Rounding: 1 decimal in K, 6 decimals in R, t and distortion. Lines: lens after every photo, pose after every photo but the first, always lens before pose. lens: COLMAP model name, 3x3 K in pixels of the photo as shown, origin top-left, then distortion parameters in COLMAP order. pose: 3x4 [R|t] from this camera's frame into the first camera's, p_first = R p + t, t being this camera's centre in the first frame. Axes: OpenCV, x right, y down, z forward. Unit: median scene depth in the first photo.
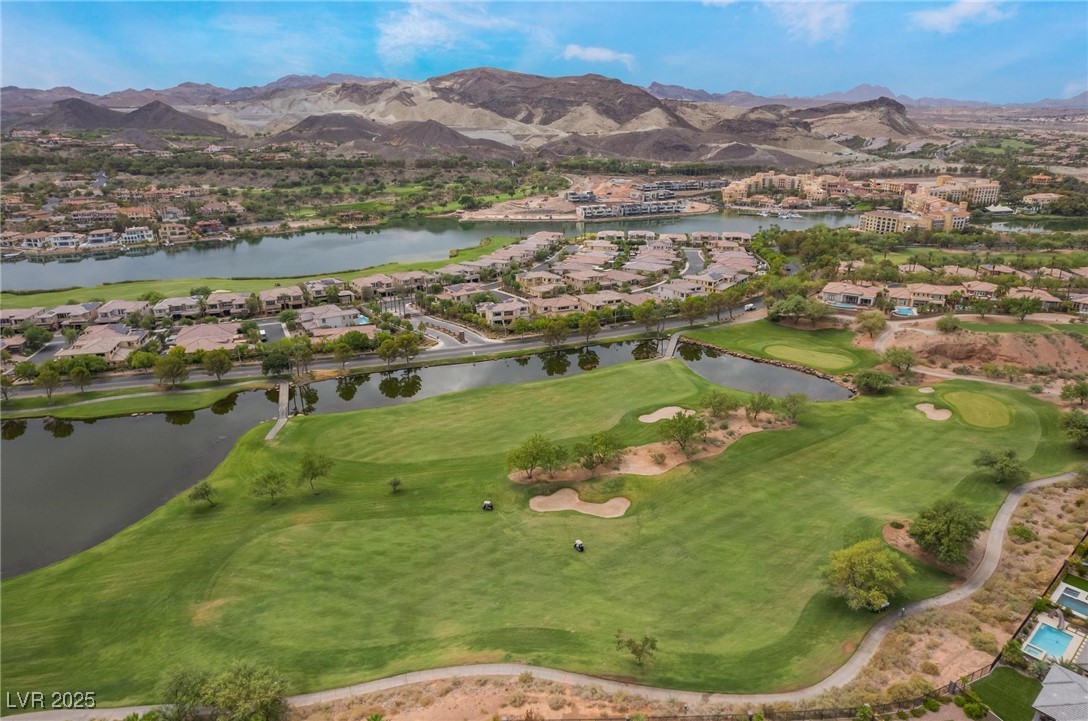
lens RADIAL K [[698.3, 0, 540.4], [0, 698.3, 361.9], [0, 0, 1]] dist [-0.085397, 0.078838]
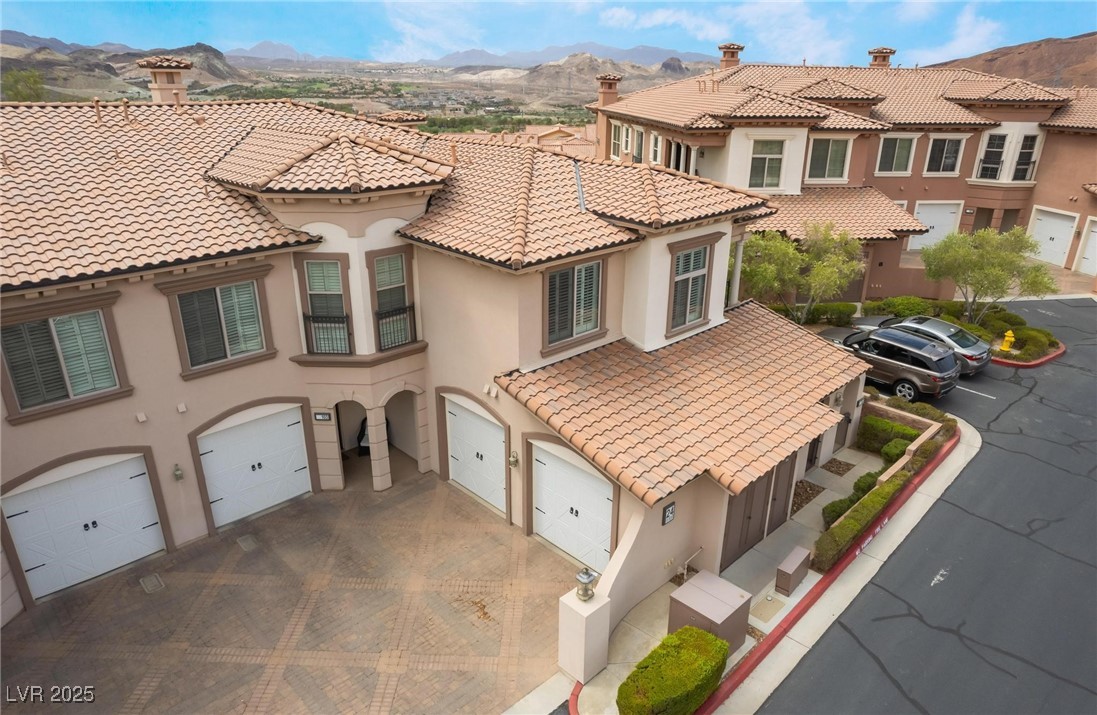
lens RADIAL K [[709.4, 0, 544.6], [0, 709.4, 367.1], [0, 0, 1]] dist [-0.083208, 0.075180]
pose [[0.731773, -0.251353, 0.633506, 0.151034], [0.218053, 0.966997, 0.131794, 0.107665], [-0.645725, 0.041694, 0.762431, -0.206838]]
